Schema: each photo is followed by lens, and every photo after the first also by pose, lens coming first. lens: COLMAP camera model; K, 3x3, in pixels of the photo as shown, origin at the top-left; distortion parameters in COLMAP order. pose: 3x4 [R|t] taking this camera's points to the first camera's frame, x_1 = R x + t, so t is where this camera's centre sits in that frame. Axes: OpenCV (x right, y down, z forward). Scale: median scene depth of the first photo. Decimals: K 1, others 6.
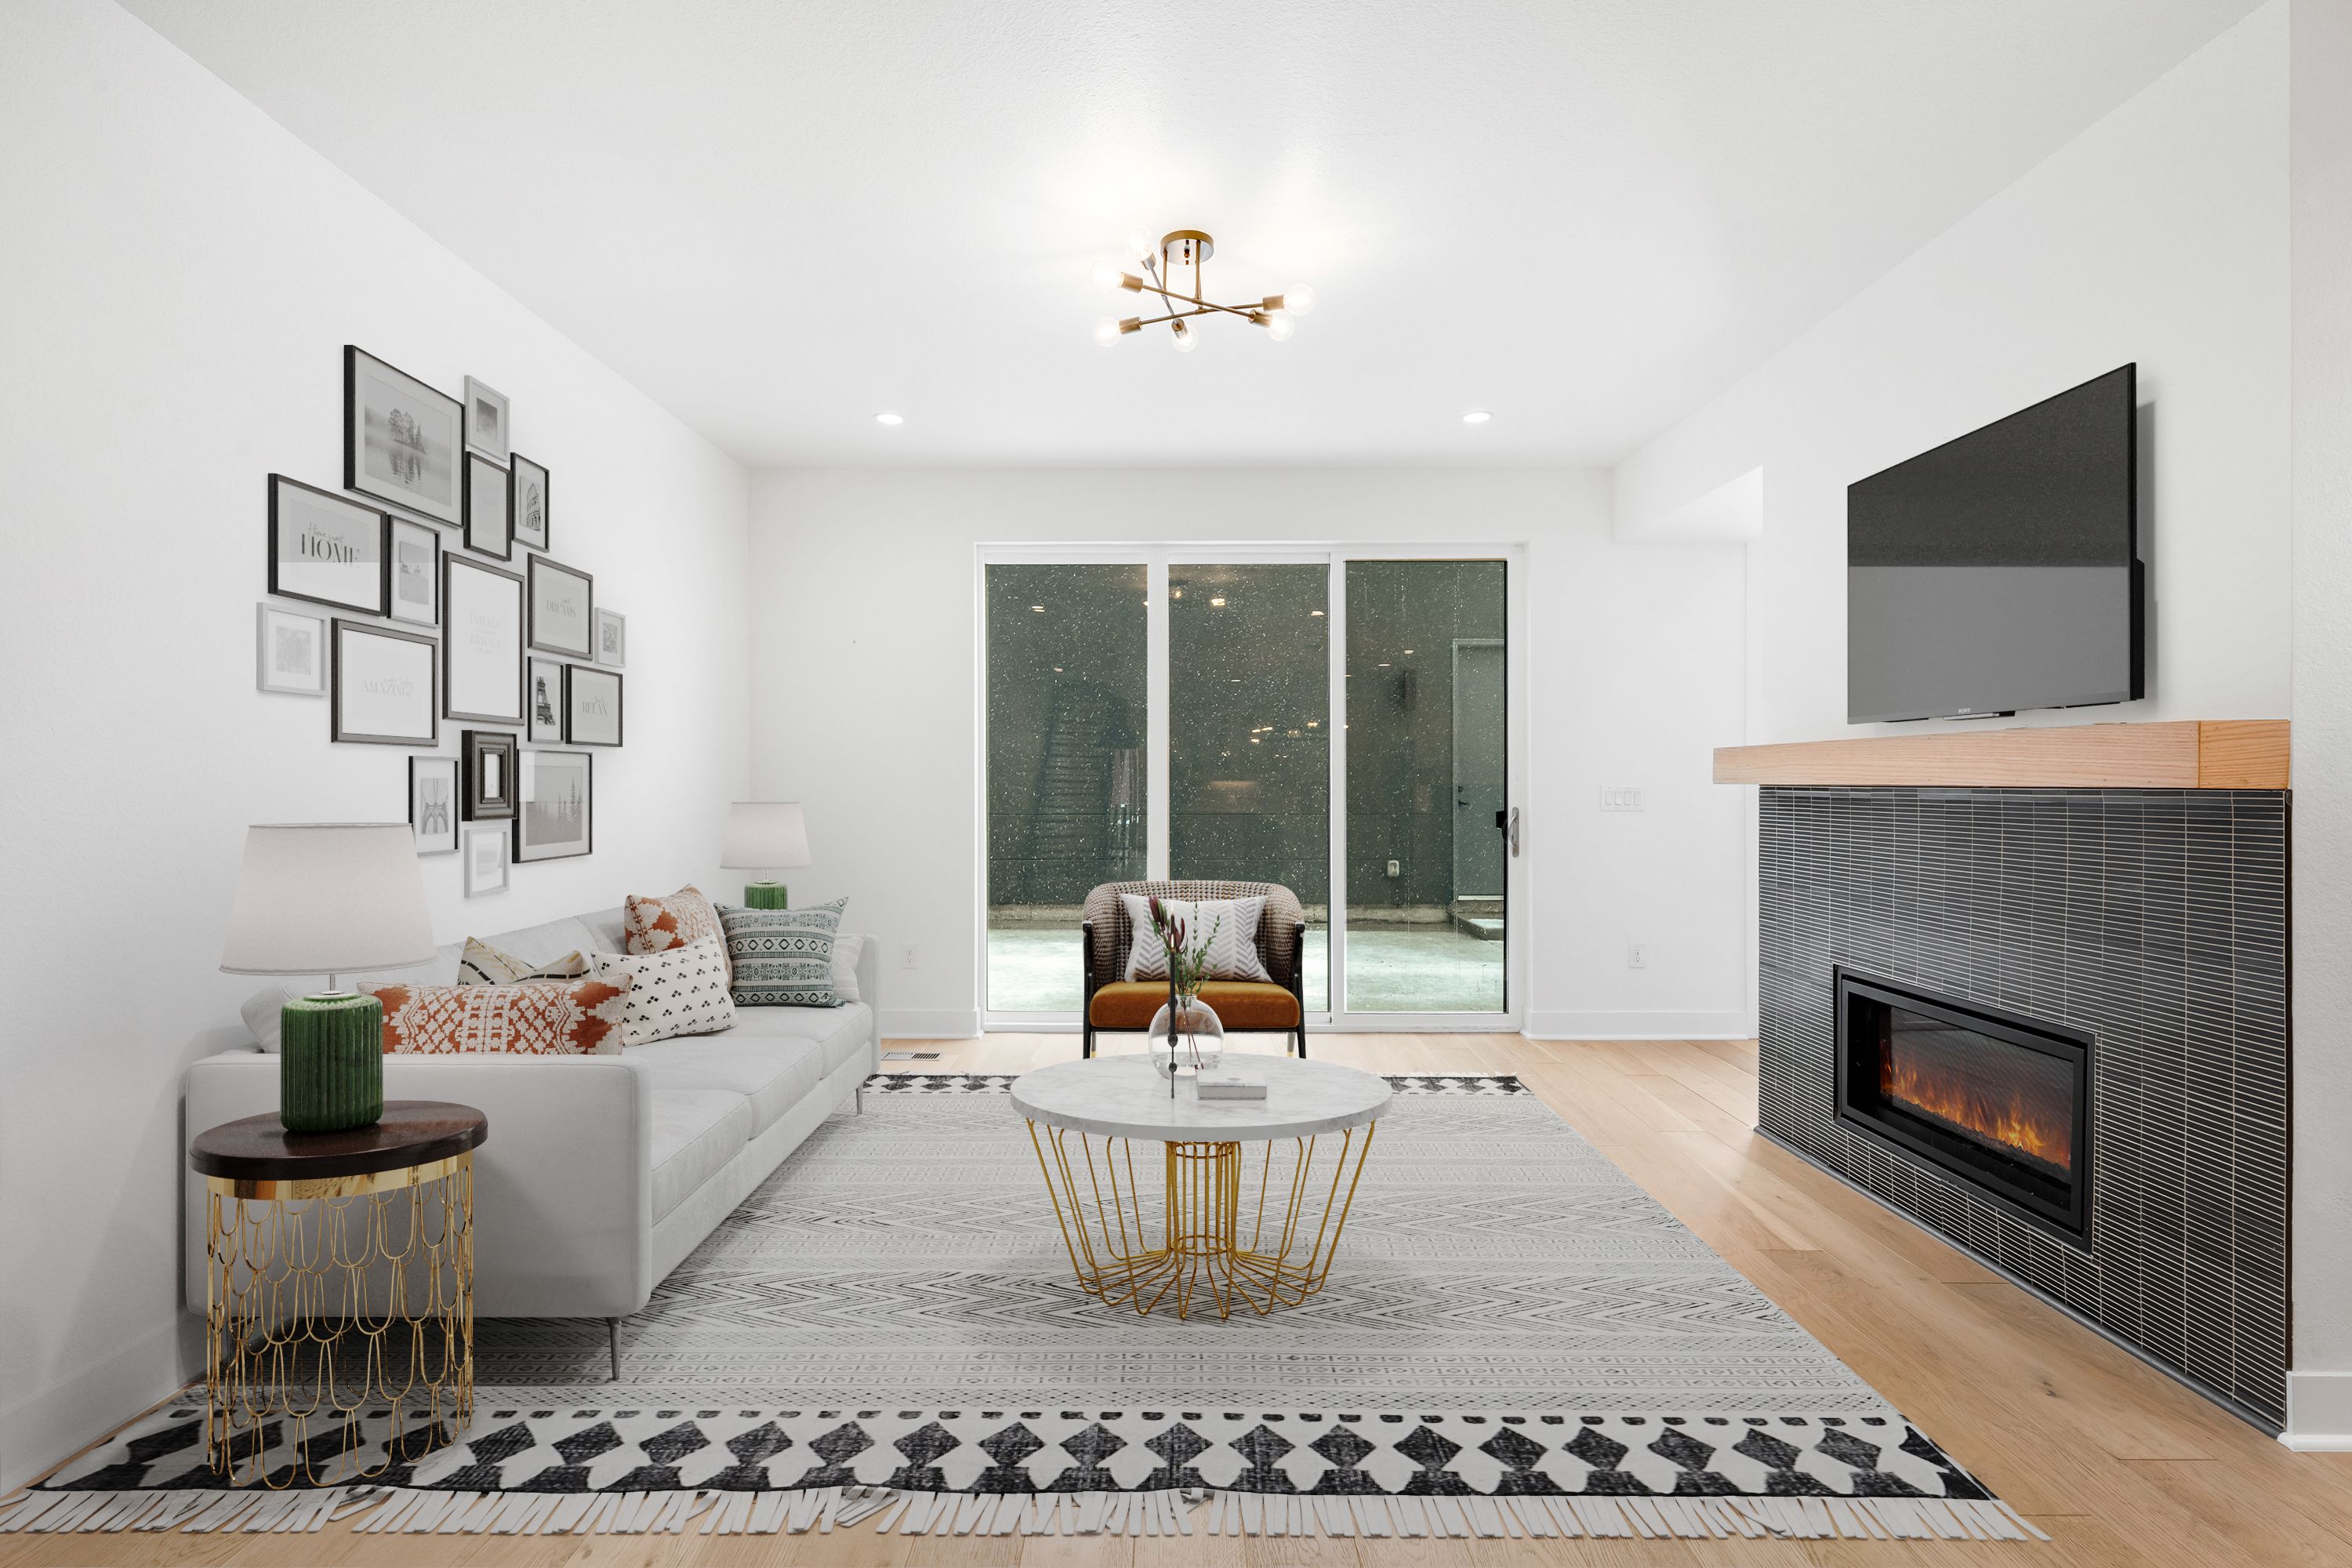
lens RADIAL K [[1060.3, 0, 1174.6], [0, 1060.3, 784.2], [0, 0, 1]] dist [-0.000868, -0.000079]
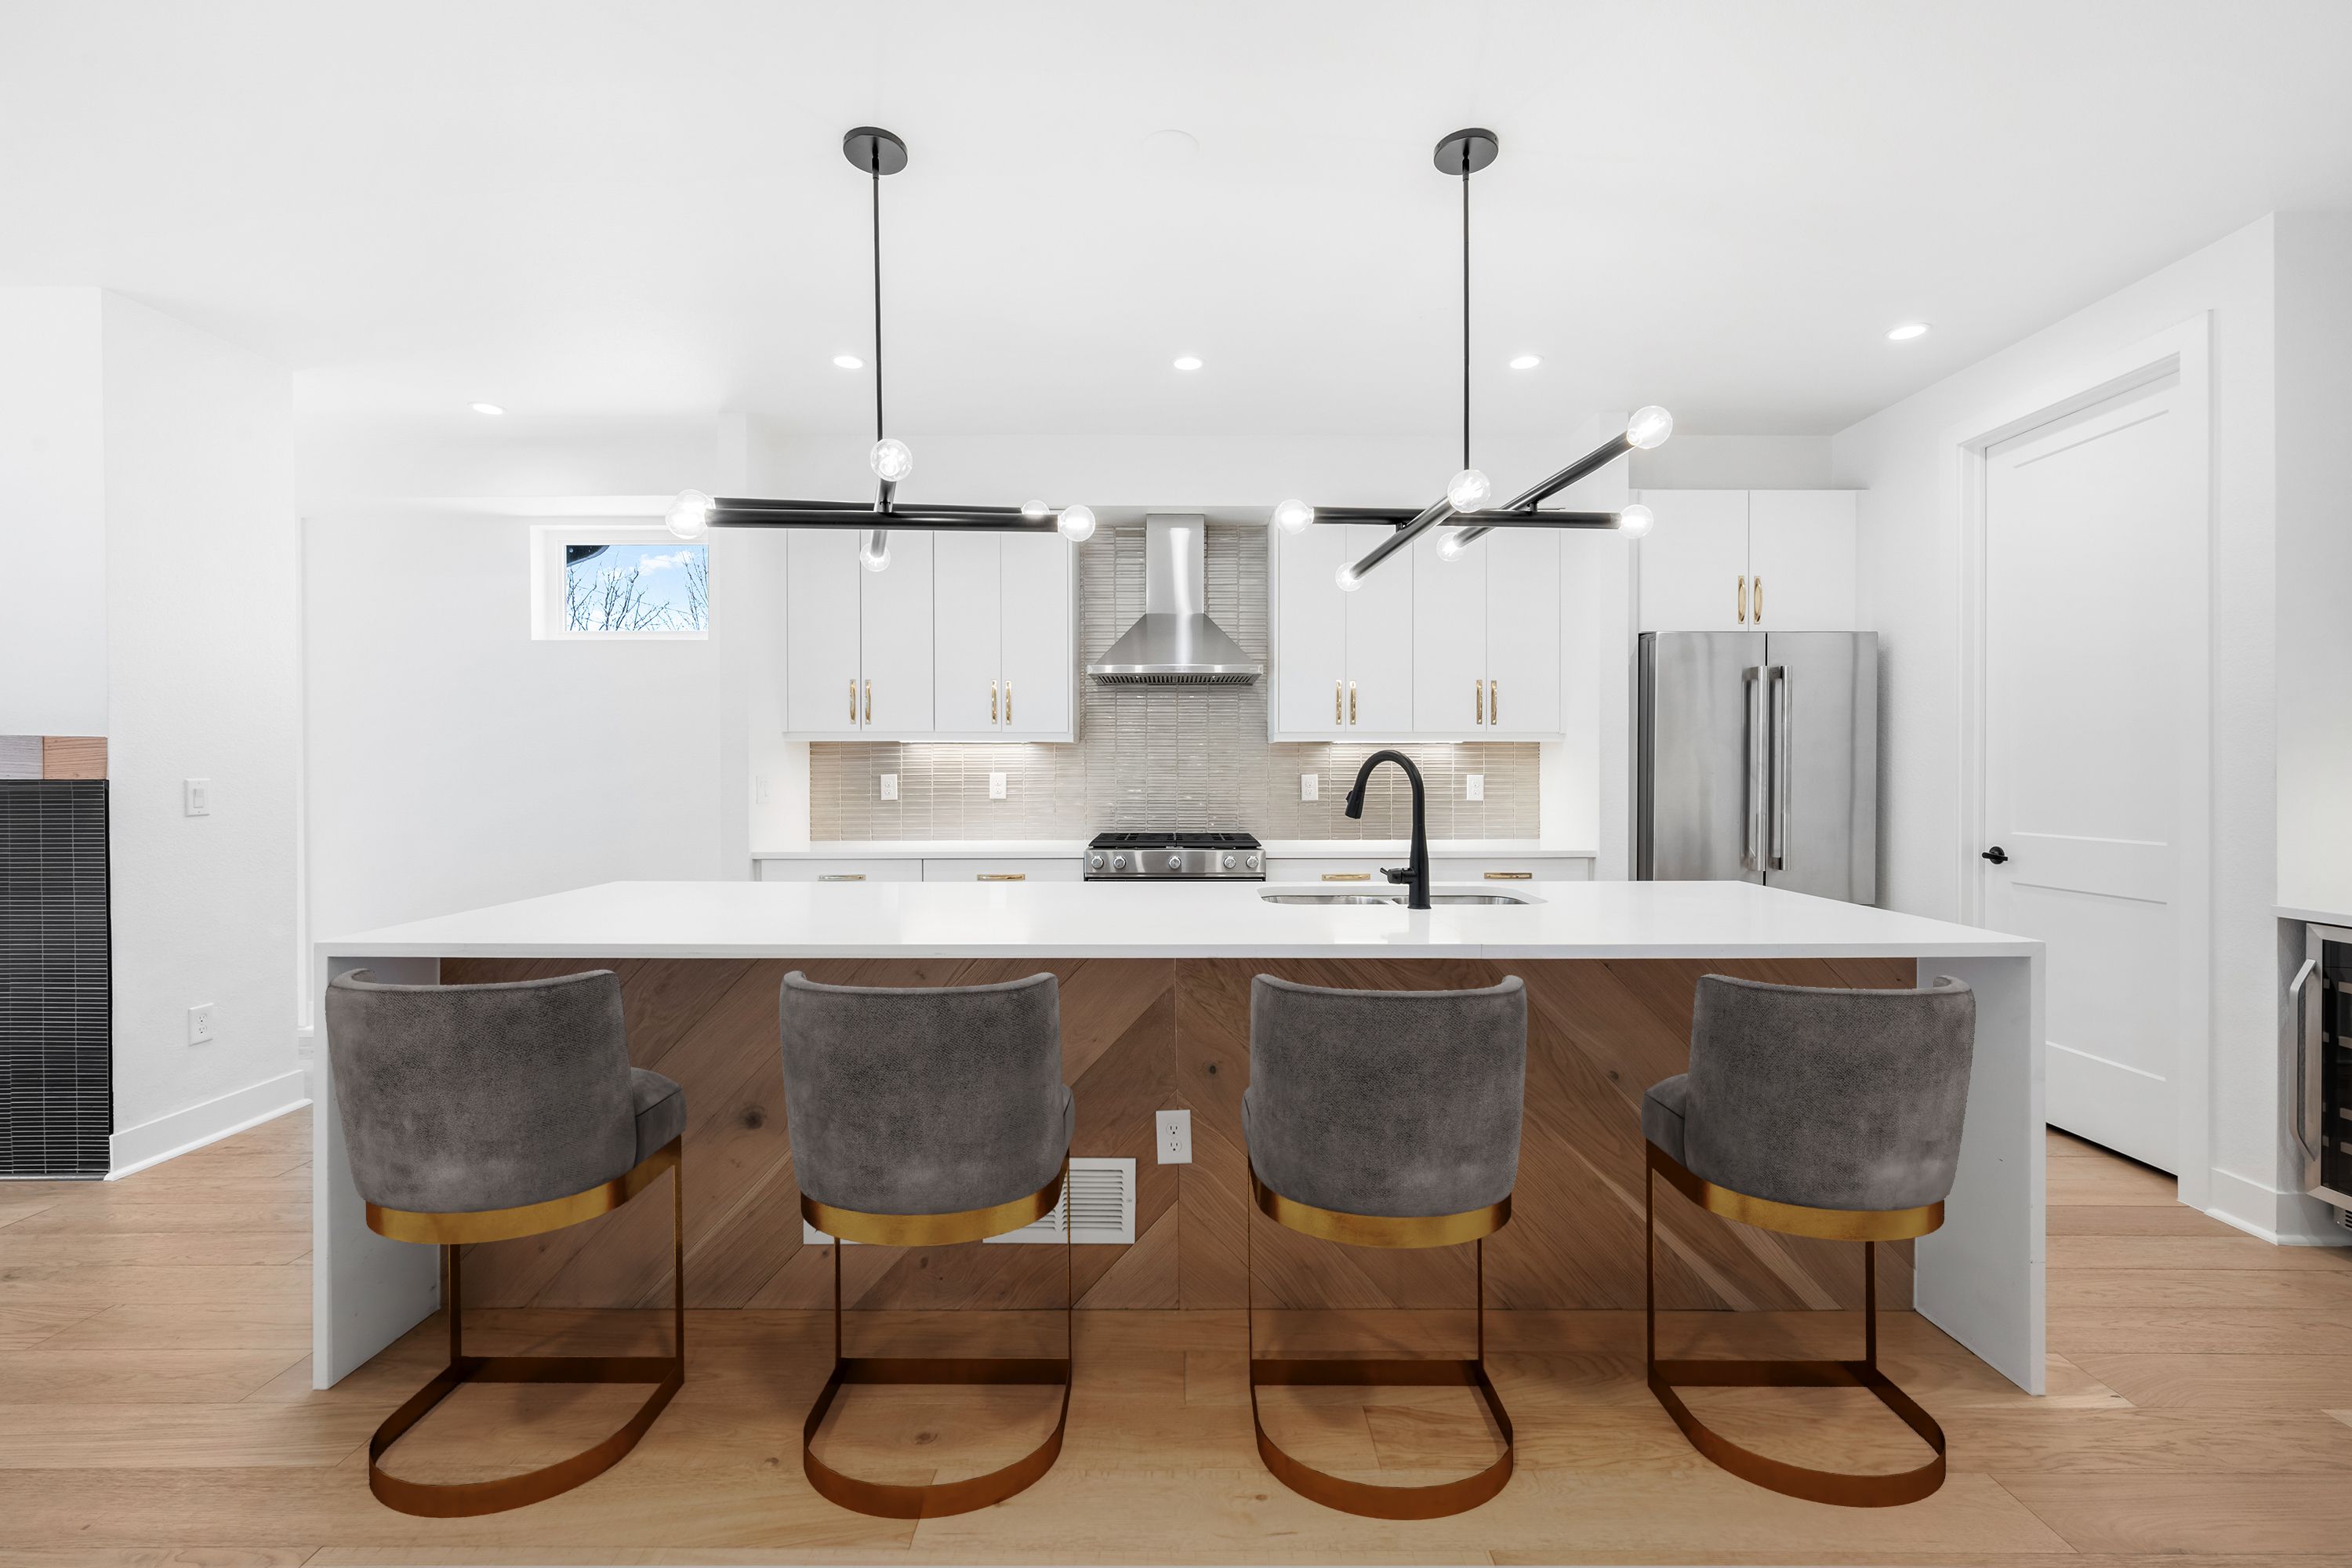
lens RADIAL K [[1007.0, 0, 1177.4], [0, 1007.0, 782.9], [0, 0, 1]] dist [-0.001539, -0.000174]
pose [[0.011461, -0.010989, 0.999874, -0.466732], [0.002995, 0.999936, 0.010955, -0.002740], [-0.999930, 0.002869, 0.011494, -0.655246]]
